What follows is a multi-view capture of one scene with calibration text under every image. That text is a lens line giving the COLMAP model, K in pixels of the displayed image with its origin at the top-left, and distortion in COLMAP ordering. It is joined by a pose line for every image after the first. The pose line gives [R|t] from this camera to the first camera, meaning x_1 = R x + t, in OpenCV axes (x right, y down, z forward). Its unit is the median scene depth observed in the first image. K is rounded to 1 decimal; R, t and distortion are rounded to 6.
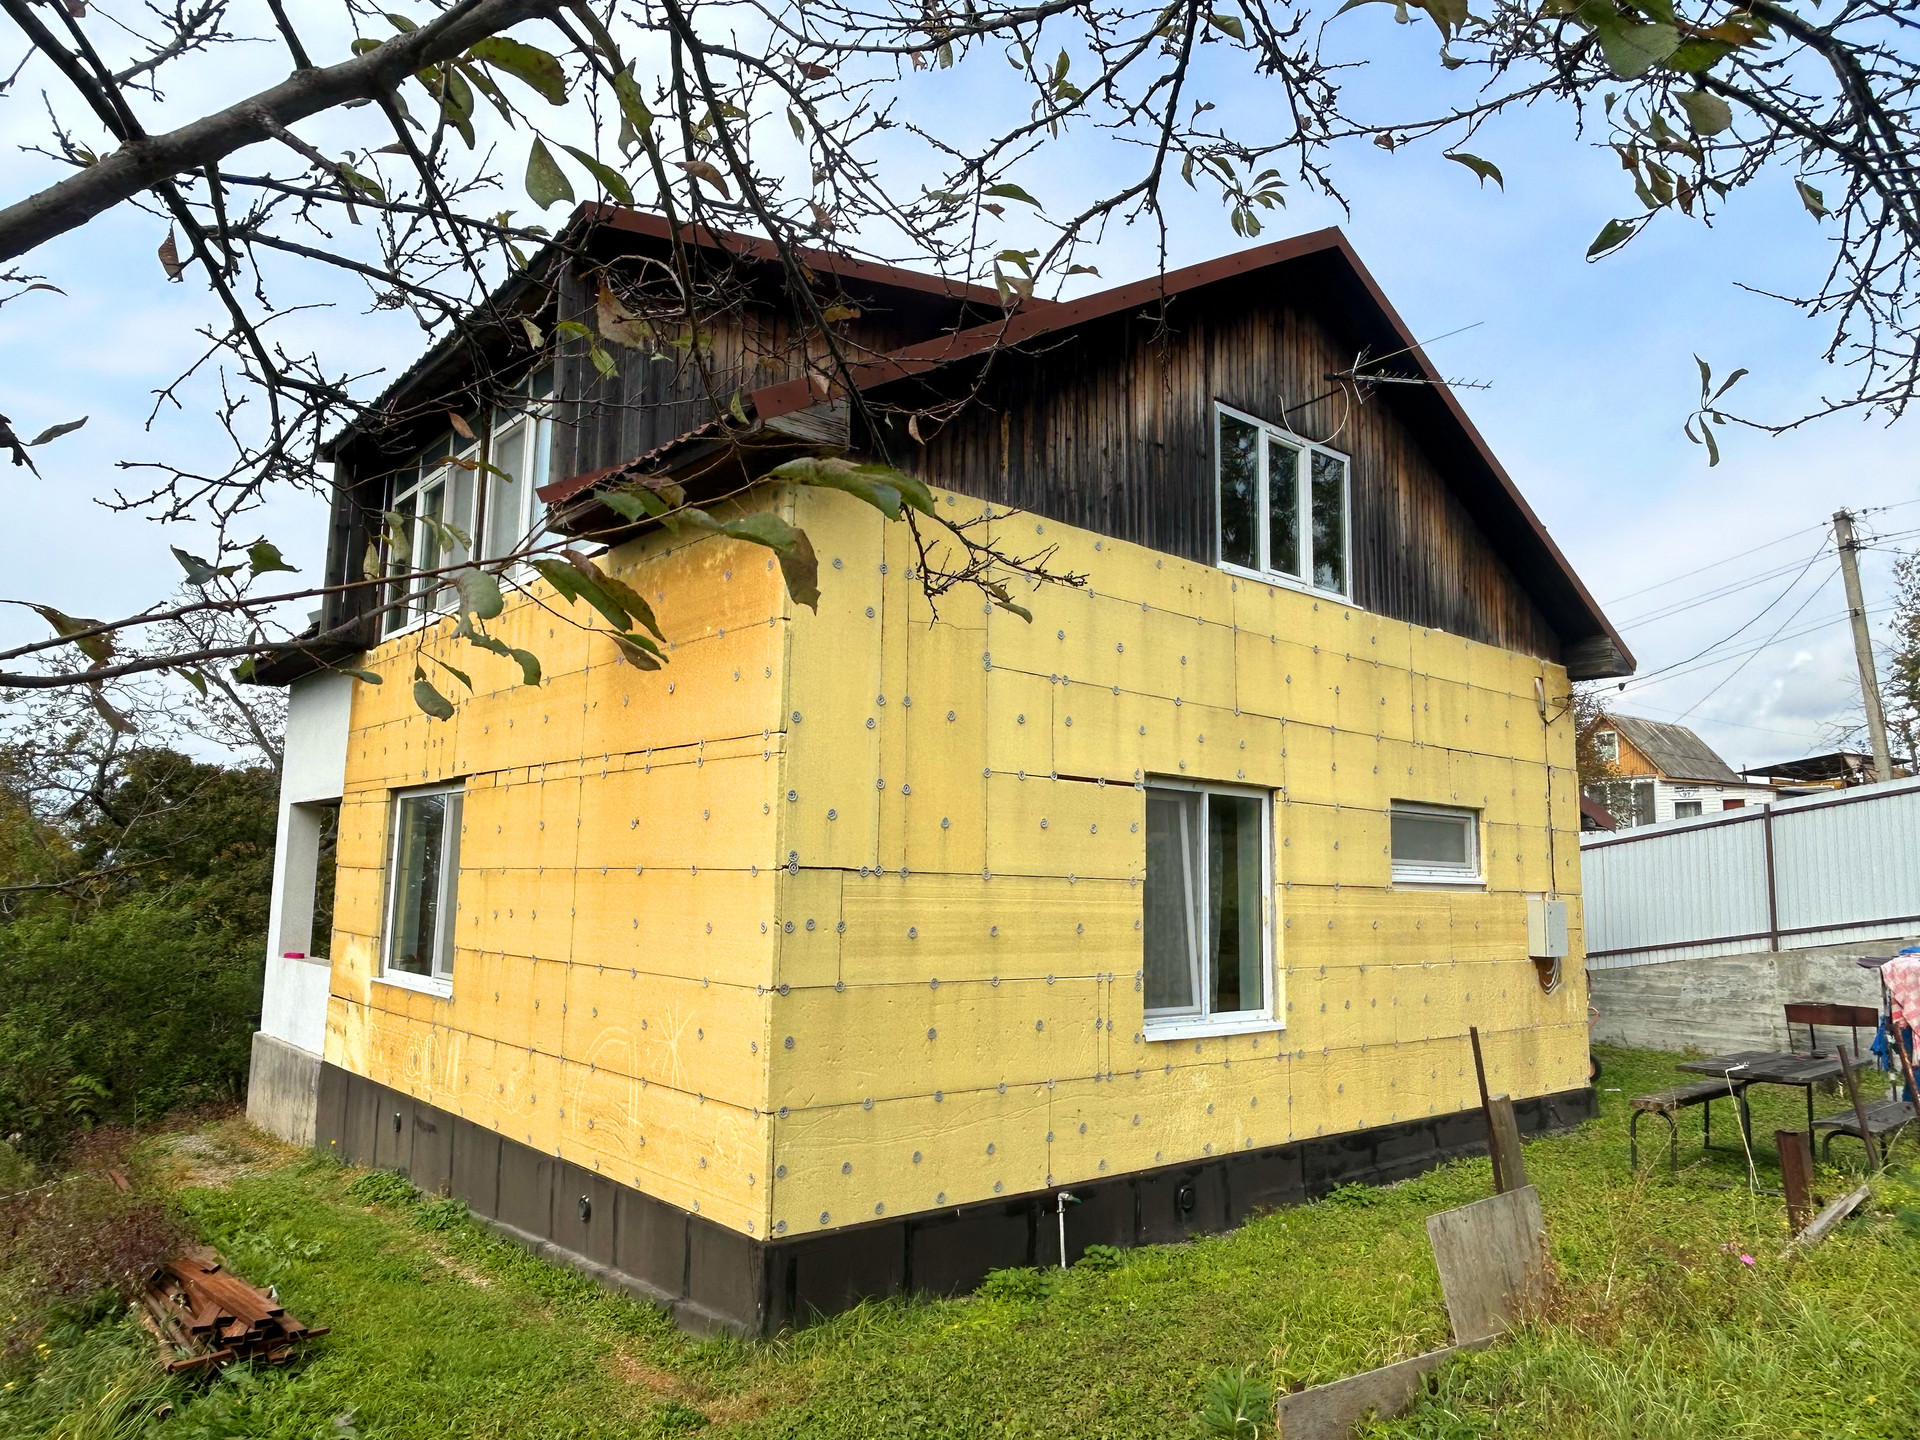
lens RADIAL K [[1241.4, 0, 953.6], [0, 1241.4, 720.8], [0, 0, 1]] dist [0.006295, -0.006471]
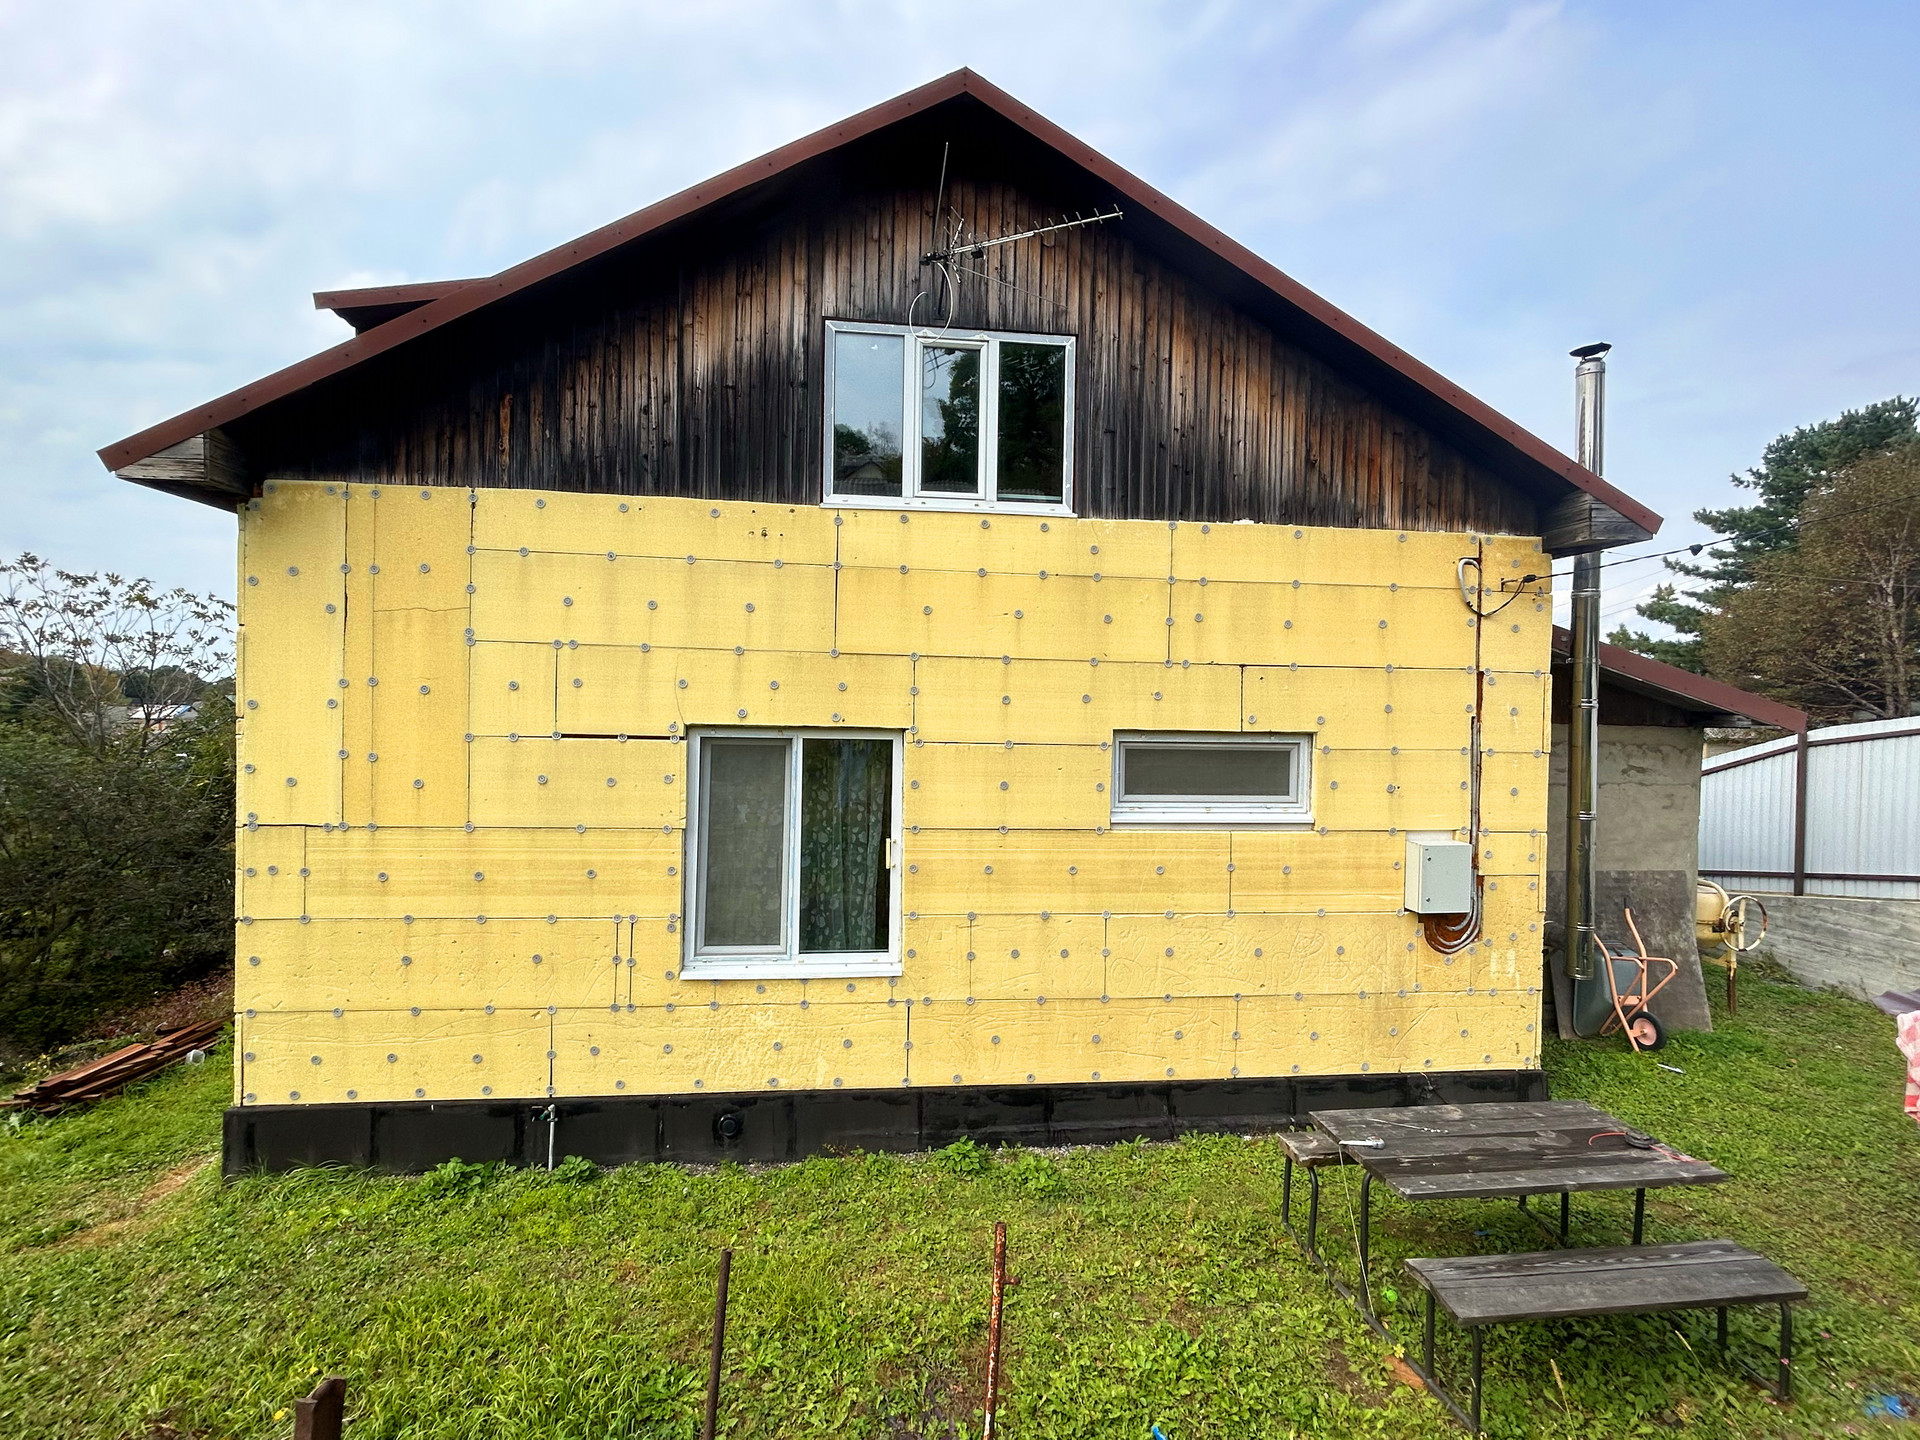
lens RADIAL K [[890.3, 0, 950.4], [0, 890.3, 715.8], [0, 0, 1]] dist [-0.000149, 0.000543]
pose [[0.836556, 0.001733, -0.547879, 0.696162], [0.071066, 0.991204, 0.111646, -0.030655], [0.543253, -0.132334, 0.829074, 0.475929]]
